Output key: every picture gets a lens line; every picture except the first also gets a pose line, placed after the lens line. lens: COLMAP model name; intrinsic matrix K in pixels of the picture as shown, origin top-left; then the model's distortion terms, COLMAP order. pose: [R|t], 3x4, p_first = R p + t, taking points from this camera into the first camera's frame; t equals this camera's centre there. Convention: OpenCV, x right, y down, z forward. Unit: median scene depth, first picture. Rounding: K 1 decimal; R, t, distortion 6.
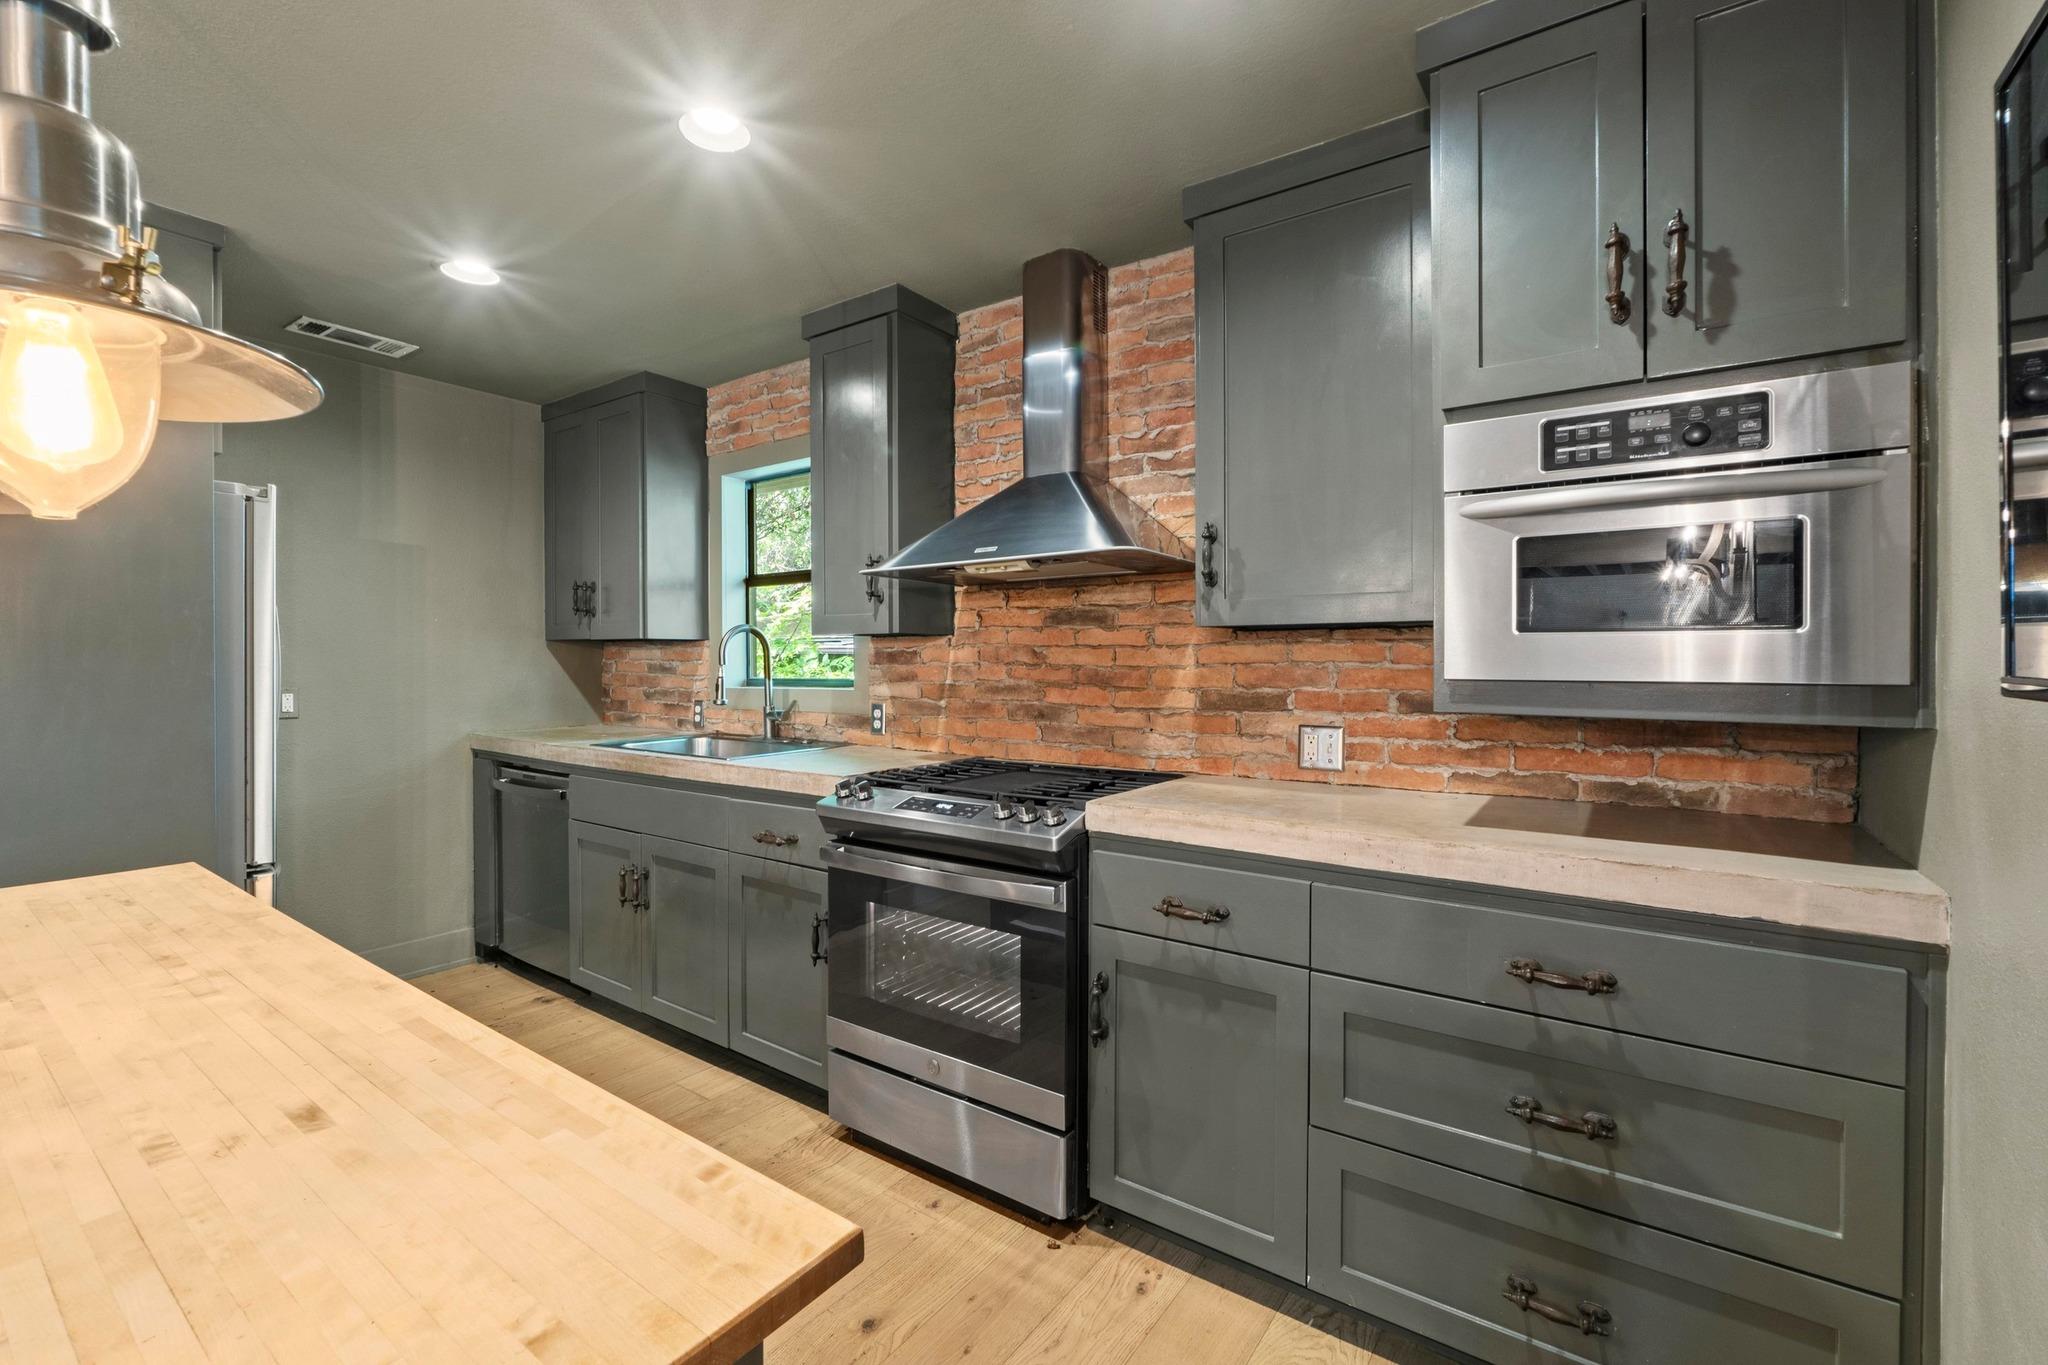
lens RADIAL K [[877.2, 0, 1014.8], [0, 877.2, 671.5], [0, 0, 1]] dist [-0.008555, 0.000121]
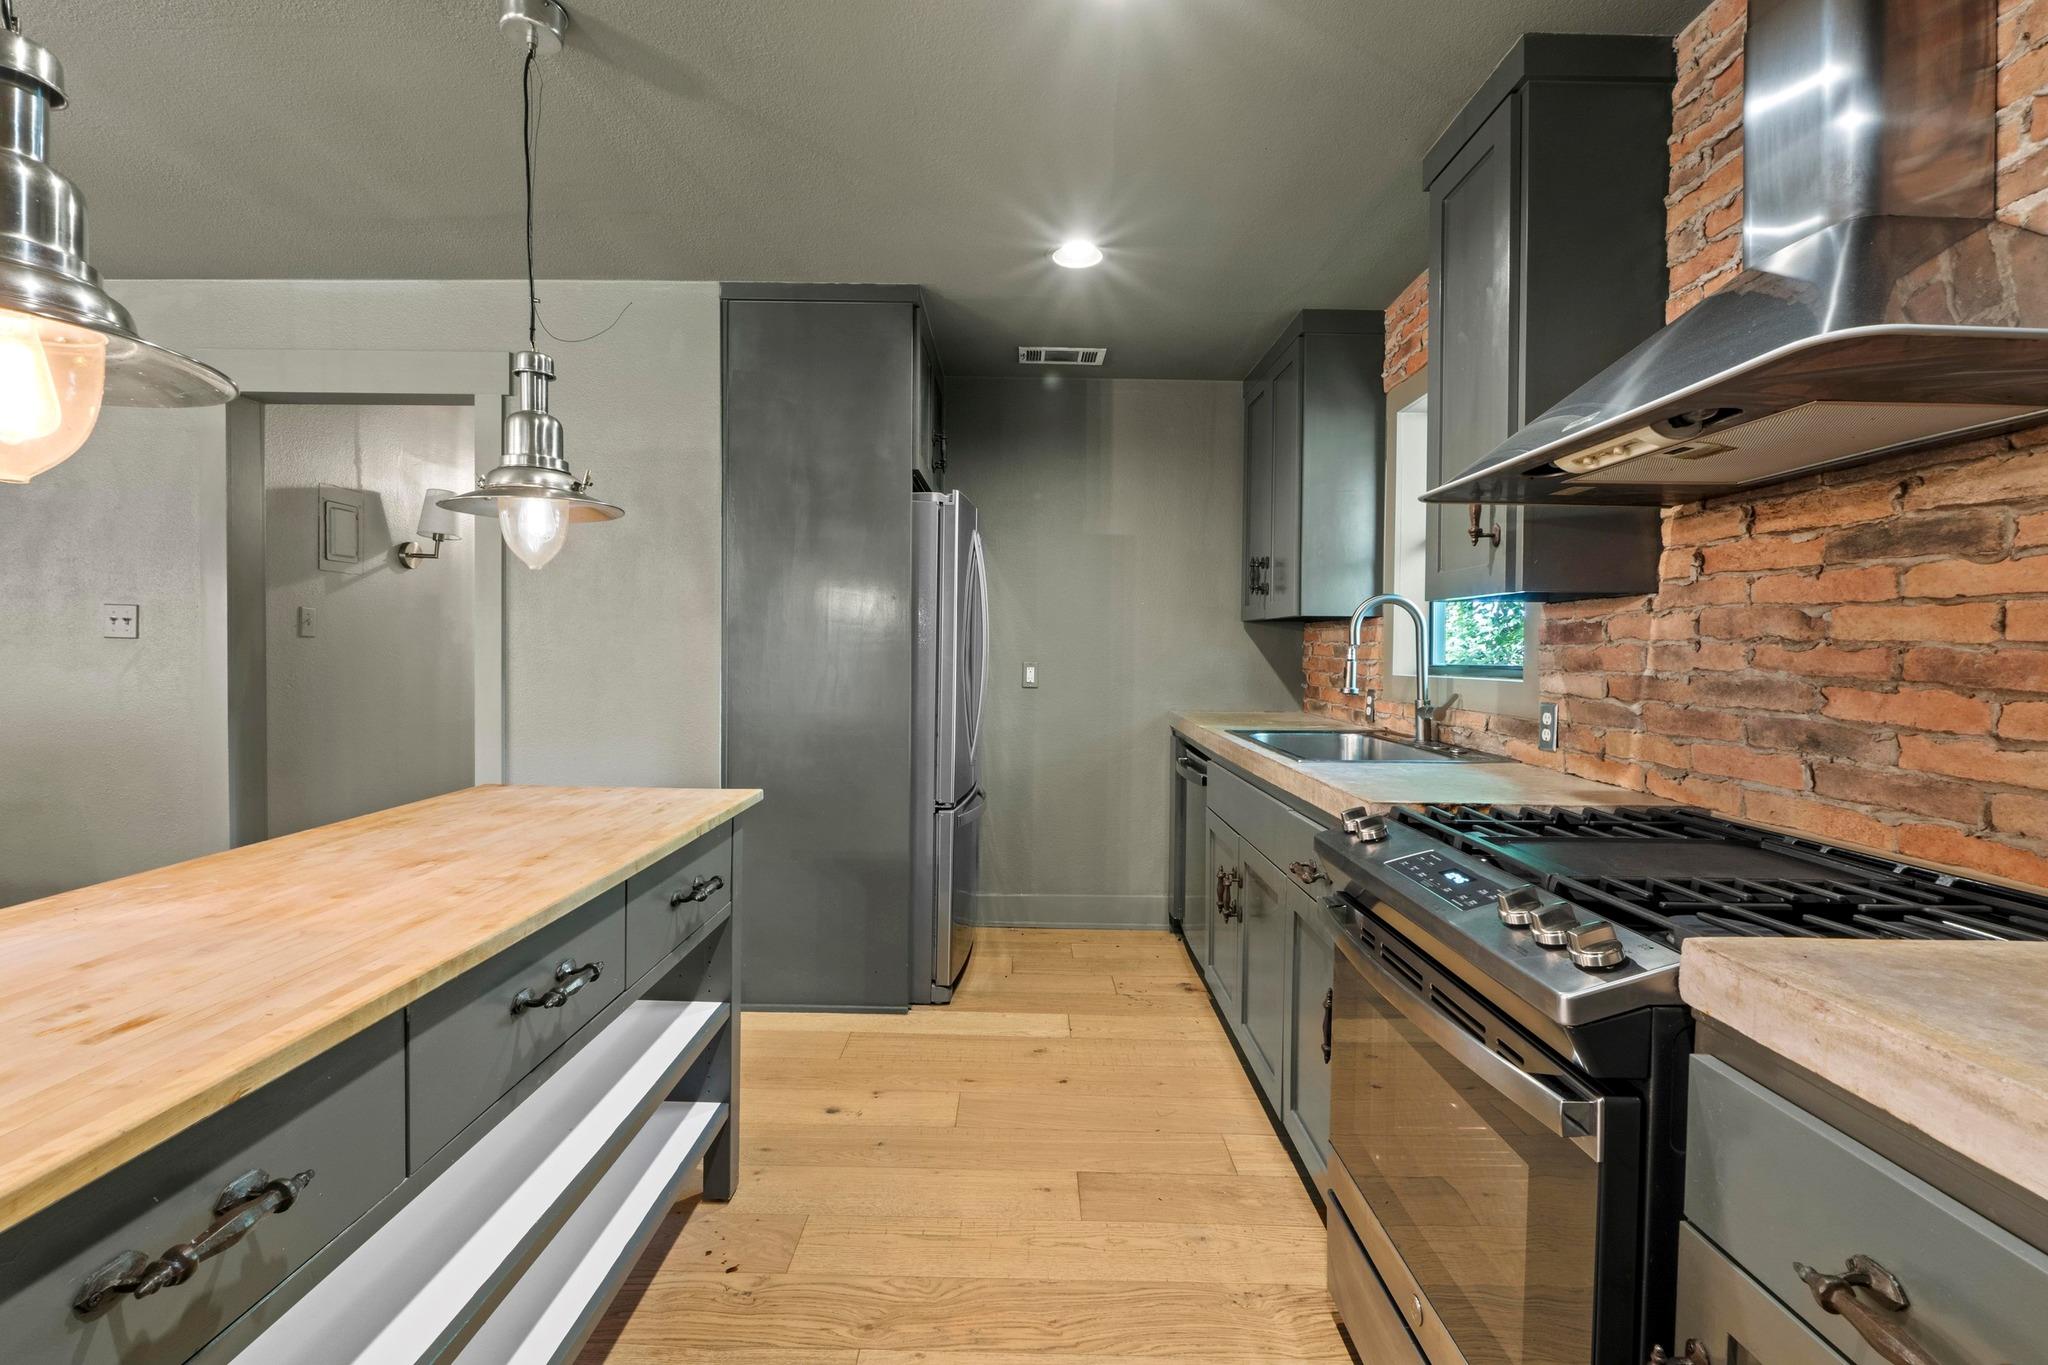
lens RADIAL K [[877.2, 0, 1014.4], [0, 877.2, 669.4], [0, 0, 1]] dist [-0.008555, 0.000121]
pose [[0.572416, 0.026092, -0.819548, 0.170460], [-0.020936, 0.999633, 0.017202, 0.008894], [0.819696, 0.007311, 0.572752, 0.327640]]
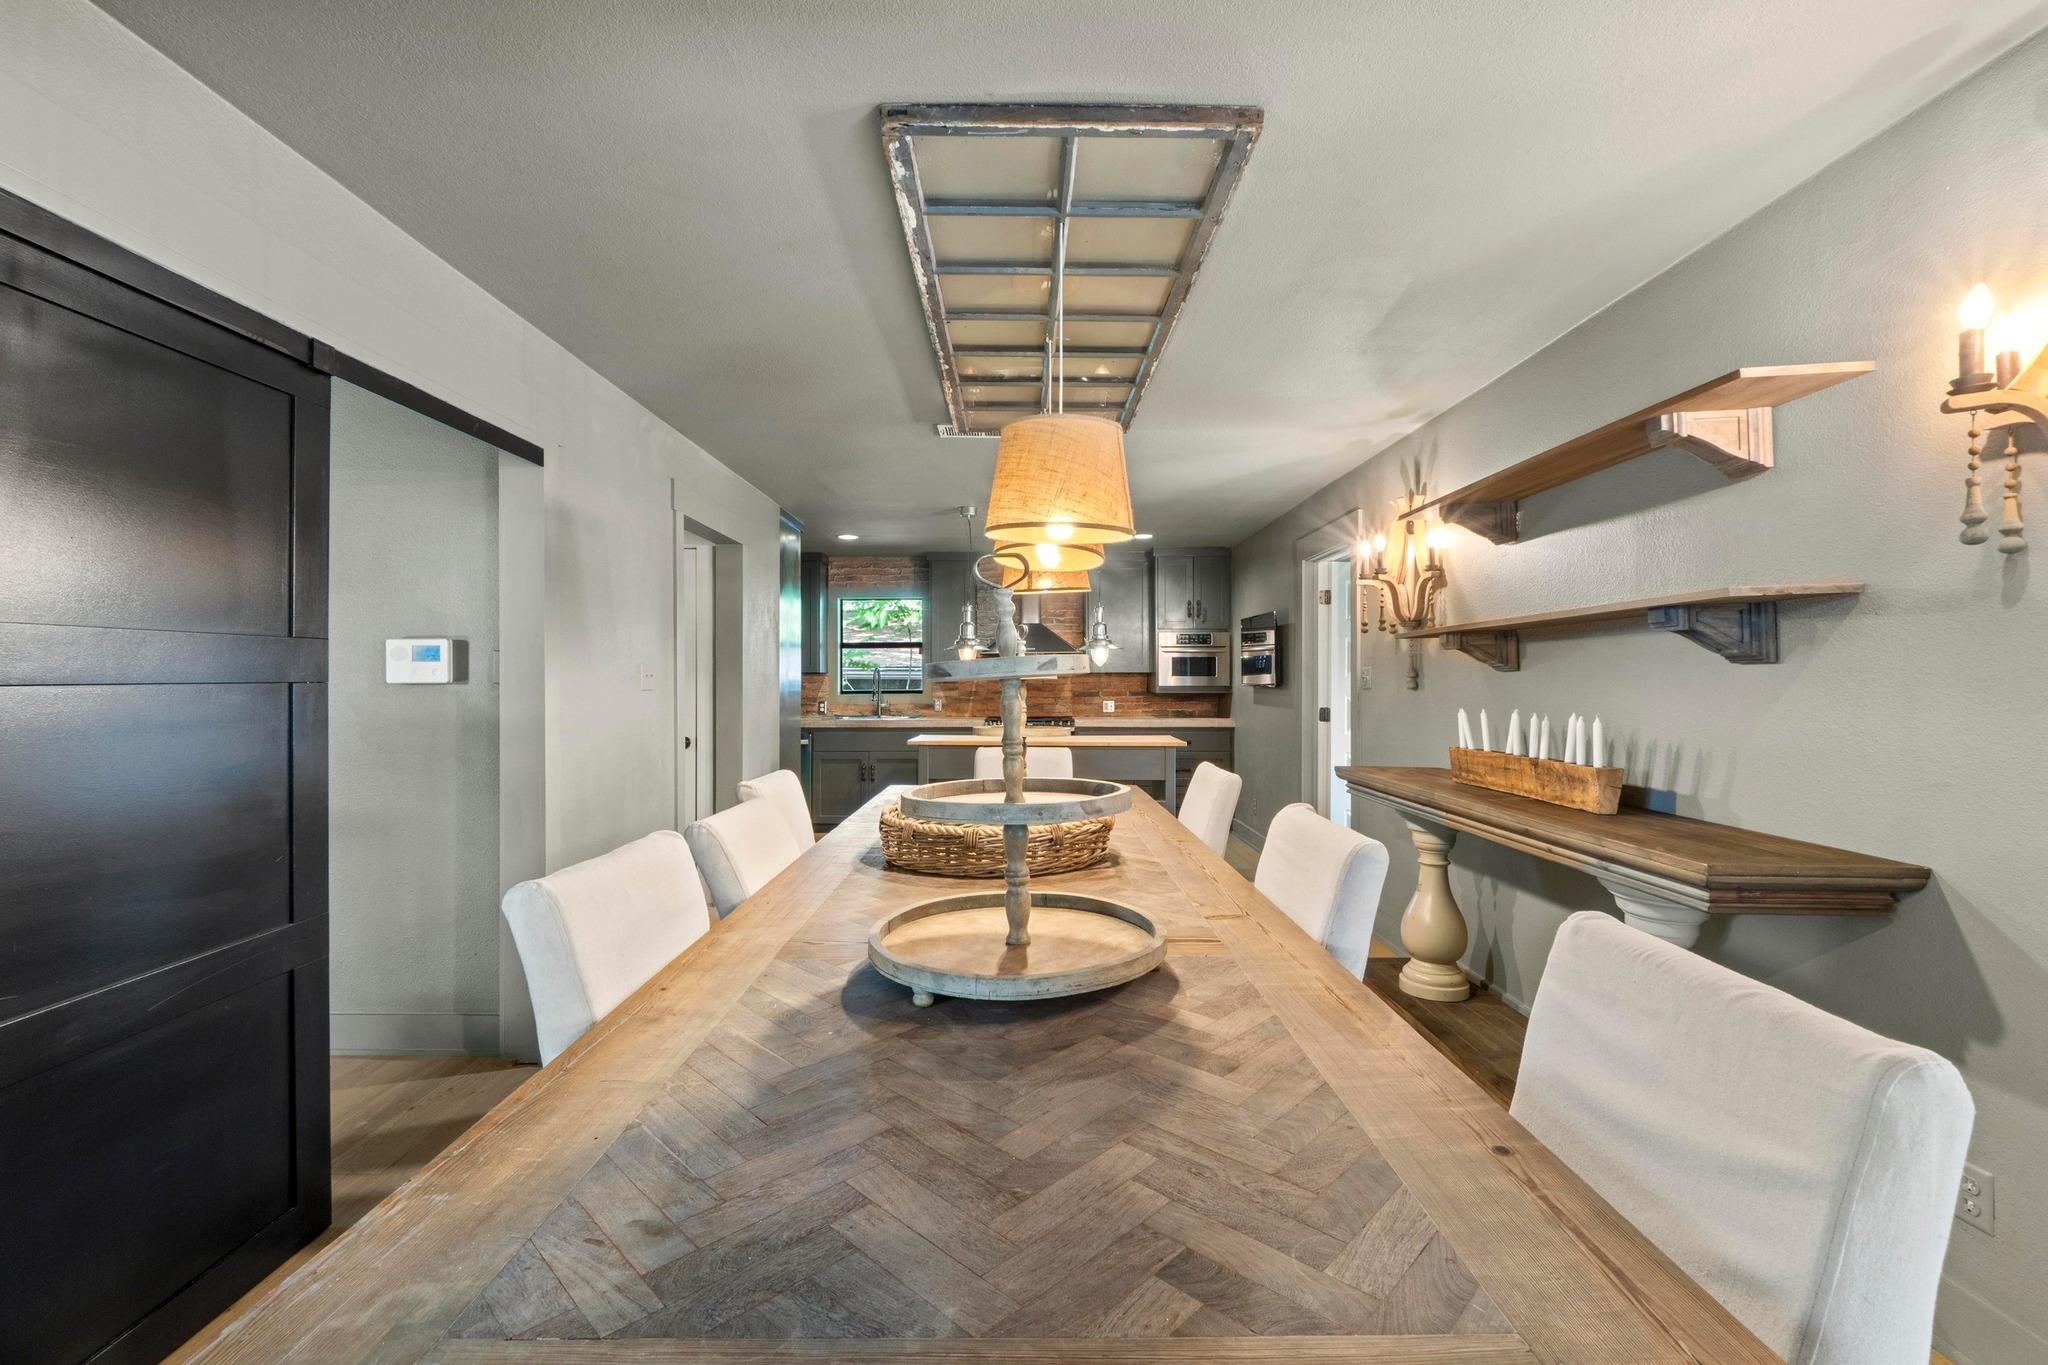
lens RADIAL K [[877.2, 0, 1016.7], [0, 877.2, 683.4], [0, 0, 1]] dist [-0.008555, 0.000121]
pose [[0.812802, -0.002995, 0.582532, -1.633243], [0.008239, 0.999946, -0.006354, 0.010209], [-0.582482, 0.009964, 0.812783, -1.360795]]
